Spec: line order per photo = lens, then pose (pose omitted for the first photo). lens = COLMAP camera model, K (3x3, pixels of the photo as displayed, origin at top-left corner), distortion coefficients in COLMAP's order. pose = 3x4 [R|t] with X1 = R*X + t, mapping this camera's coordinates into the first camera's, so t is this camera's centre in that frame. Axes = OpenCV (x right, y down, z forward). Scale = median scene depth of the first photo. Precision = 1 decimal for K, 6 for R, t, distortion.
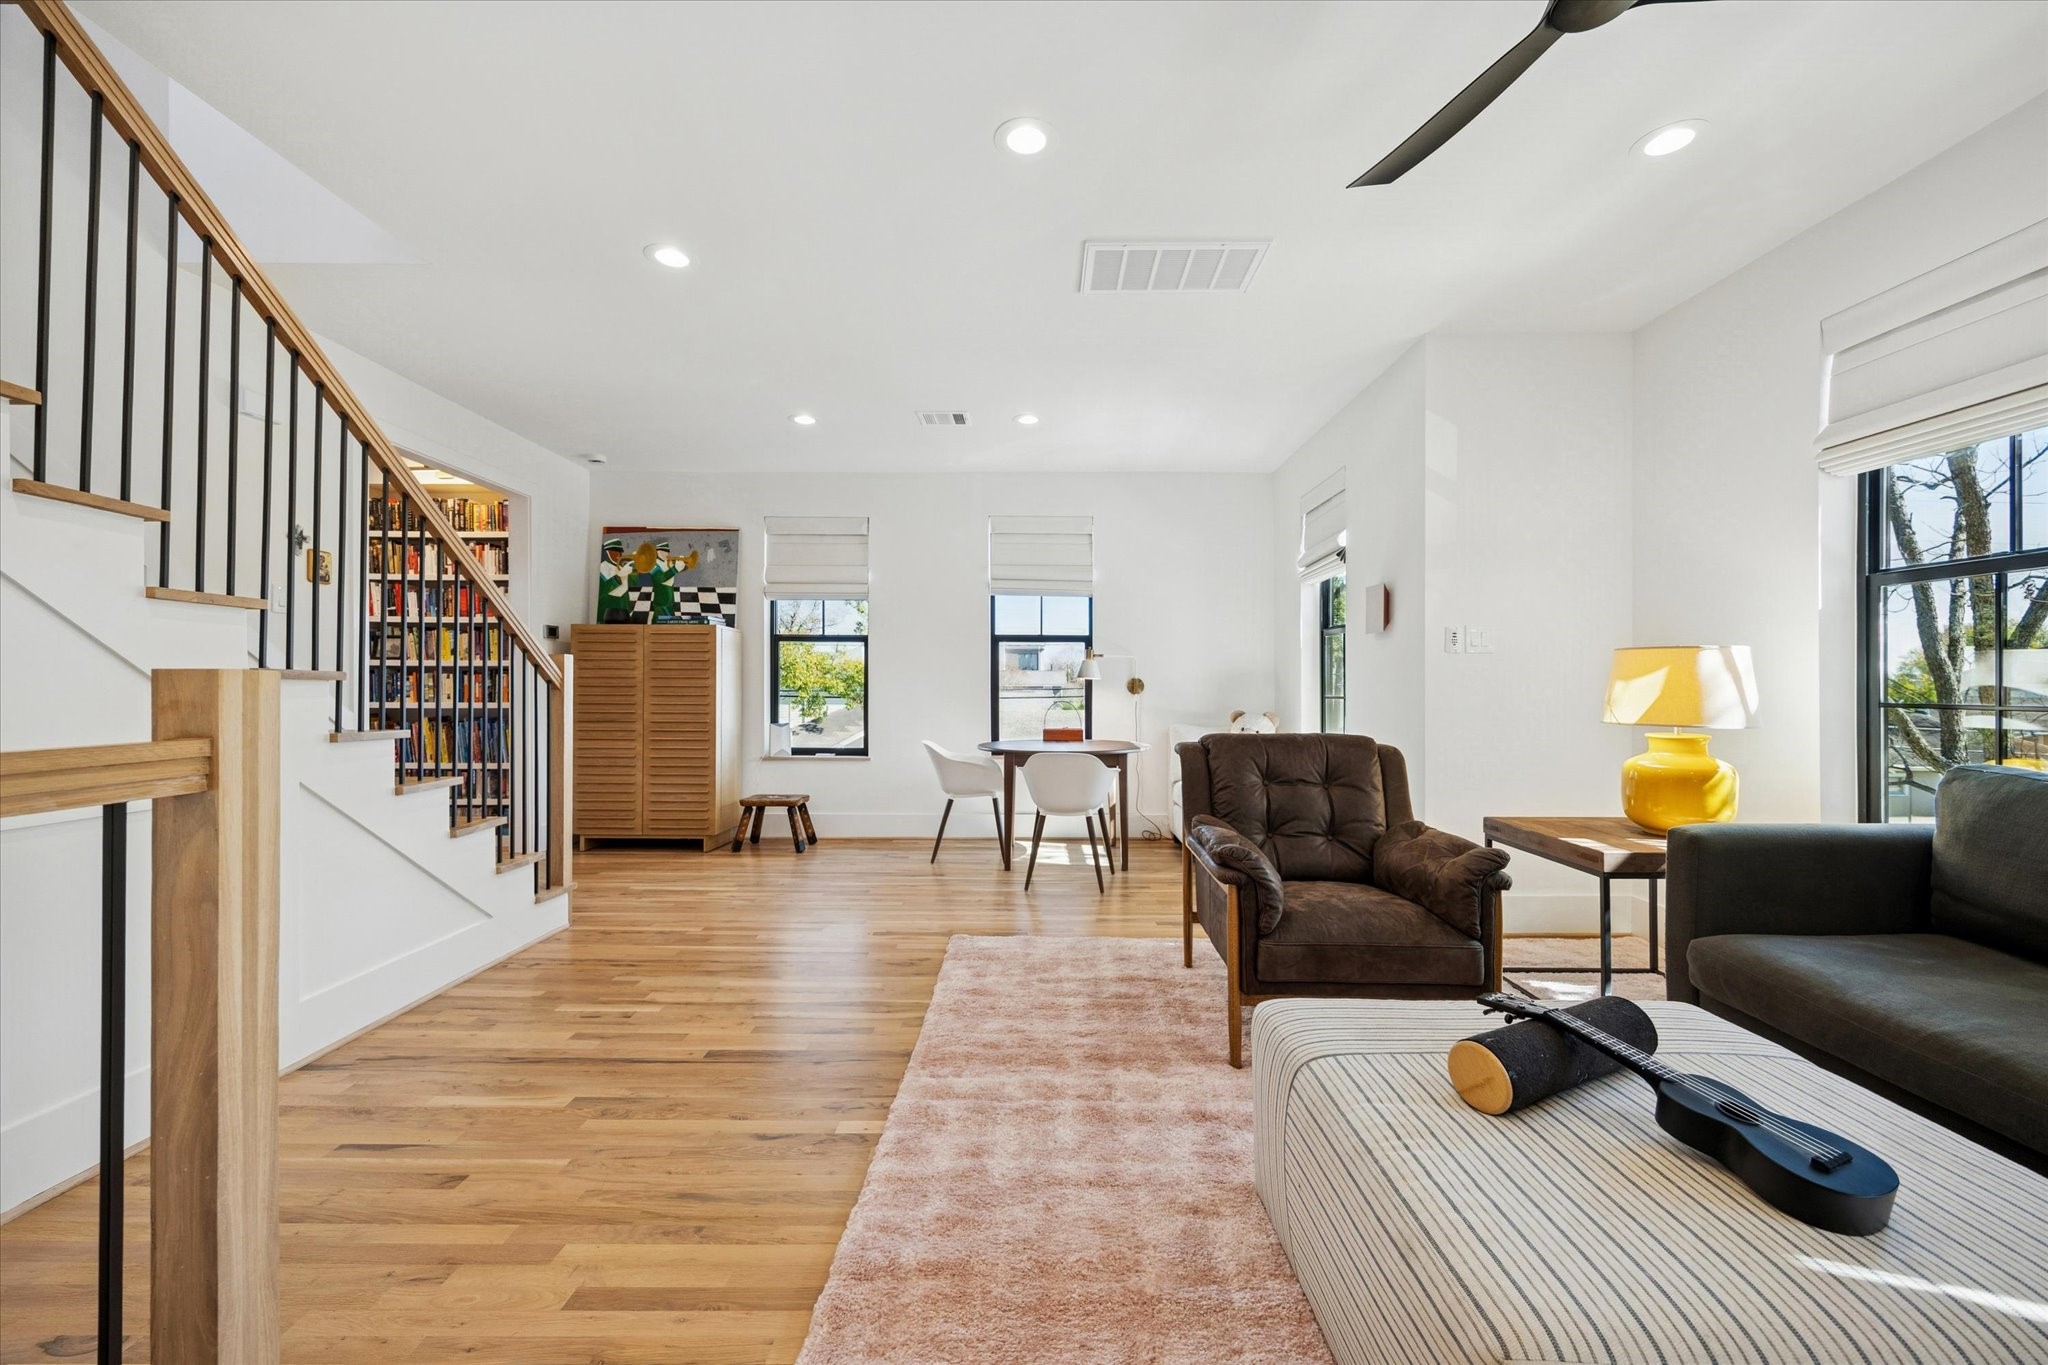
lens RADIAL K [[812.6, 0, 1034.8], [0, 812.6, 686.6], [0, 0, 1]] dist [0.007577, 0.000592]
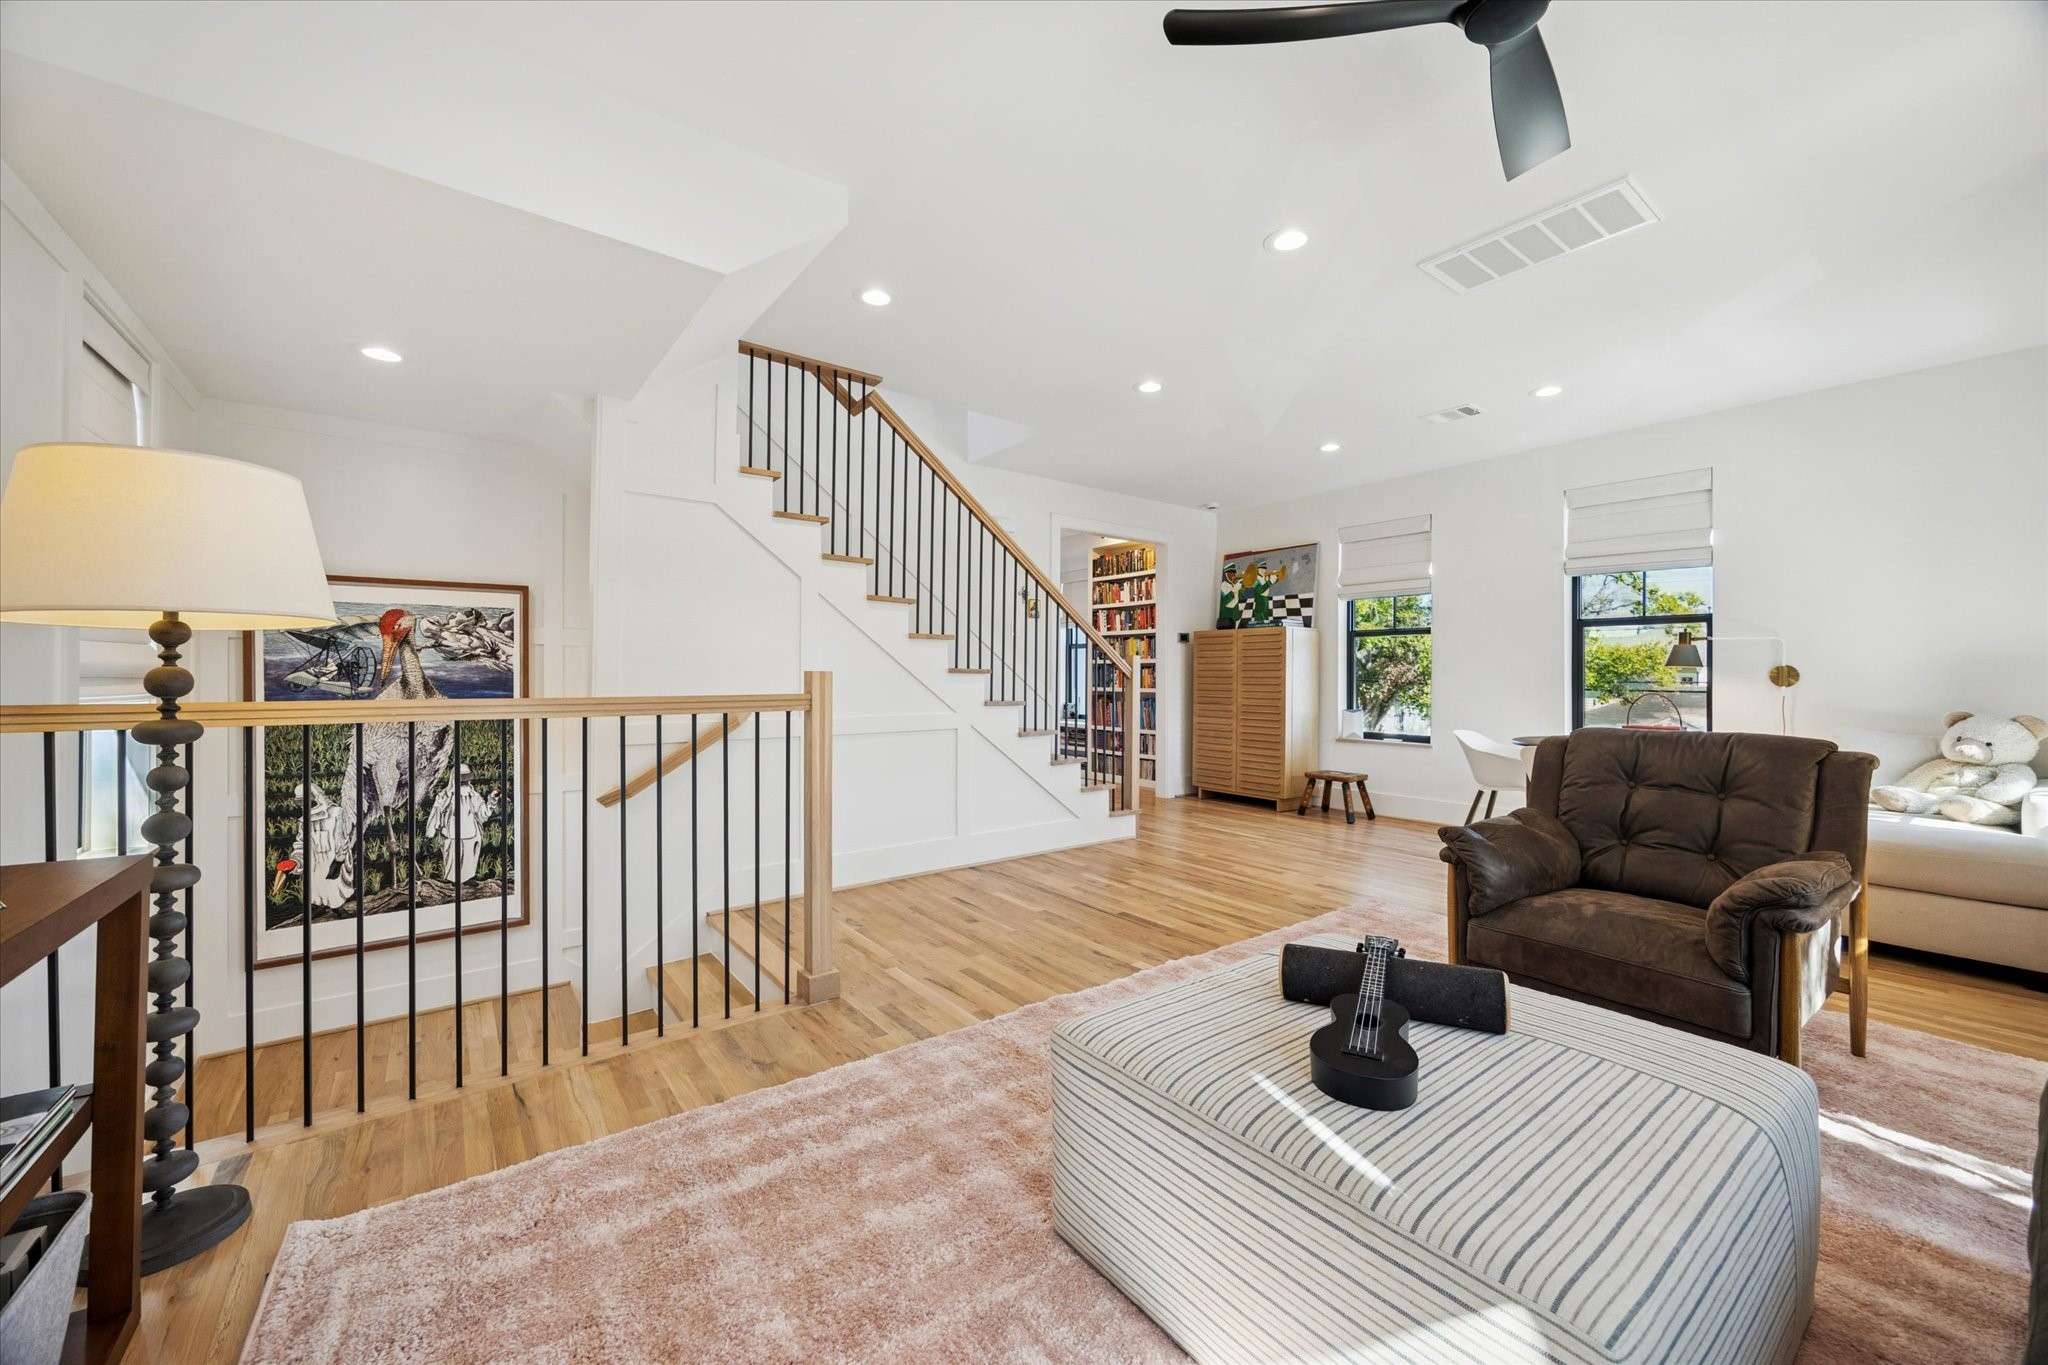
lens RADIAL K [[812.6, 0, 1033.0], [0, 812.6, 672.6], [0, 0, 1]] dist [0.007577, 0.000592]
pose [[0.600053, -0.005626, -0.799941, 0.356095], [0.000977, 0.999980, -0.006300, 0.000605], [0.799960, 0.002999, 0.600046, -0.032436]]
